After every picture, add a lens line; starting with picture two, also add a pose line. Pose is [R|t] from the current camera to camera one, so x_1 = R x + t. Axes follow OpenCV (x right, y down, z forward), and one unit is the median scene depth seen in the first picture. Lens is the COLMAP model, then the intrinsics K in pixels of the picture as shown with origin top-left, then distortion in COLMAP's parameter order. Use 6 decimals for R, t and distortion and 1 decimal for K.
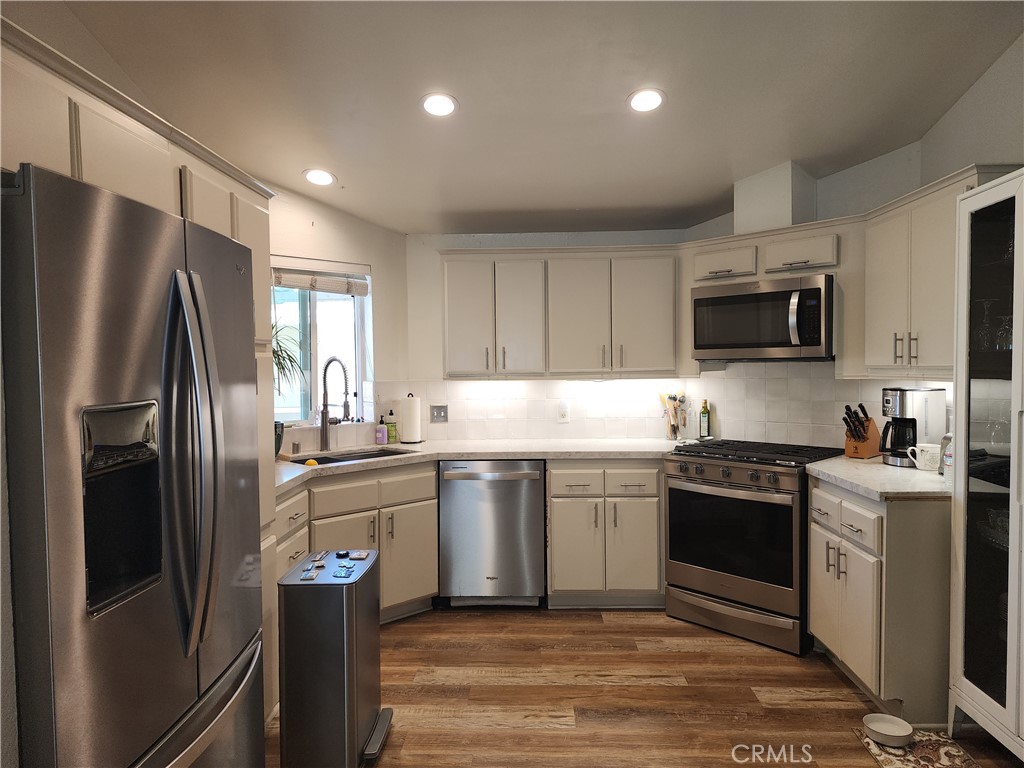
lens RADIAL K [[702.7, 0, 506.2], [0, 702.7, 388.3], [0, 0, 1]] dist [0.036349, -0.038843]
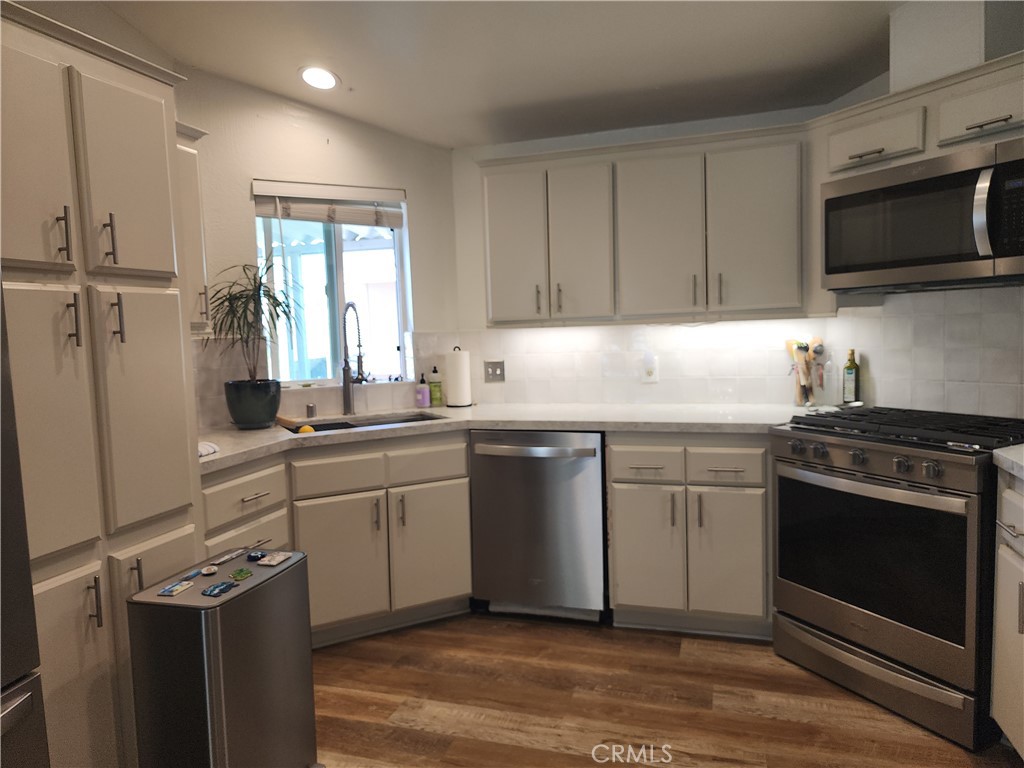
lens RADIAL K [[702.7, 0, 510.2], [0, 702.7, 384.8], [0, 0, 1]] dist [0.036349, -0.038843]
pose [[0.961160, 0.002954, -0.275974, 0.165925], [0.011207, 0.998700, 0.049721, 0.013679], [0.275763, -0.050882, 0.959878, 0.258609]]
